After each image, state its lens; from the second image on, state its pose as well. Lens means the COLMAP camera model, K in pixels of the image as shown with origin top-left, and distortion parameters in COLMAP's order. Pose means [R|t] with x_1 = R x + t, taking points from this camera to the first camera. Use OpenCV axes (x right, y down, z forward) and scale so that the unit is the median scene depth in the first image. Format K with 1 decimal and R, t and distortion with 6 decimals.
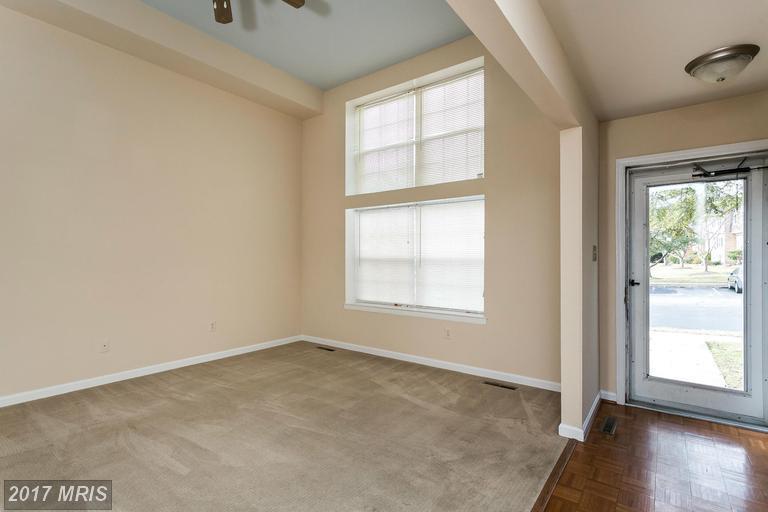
lens RADIAL K [[374.2, 0, 379.6], [0, 374.2, 255.3], [0, 0, 1]] dist [0.003830, -0.000197]
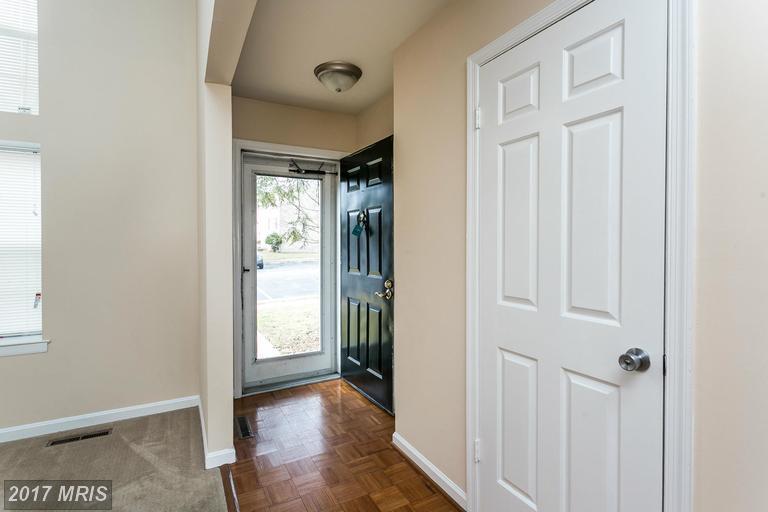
lens RADIAL K [[374.2, 0, 380.0], [0, 374.2, 248.2], [0, 0, 1]] dist [0.003830, -0.000197]
pose [[0.421094, -0.015929, 0.906877, -0.060810], [-0.002436, 0.999822, 0.018693, -0.002150], [-0.907014, -0.010081, 0.420981, 0.269141]]
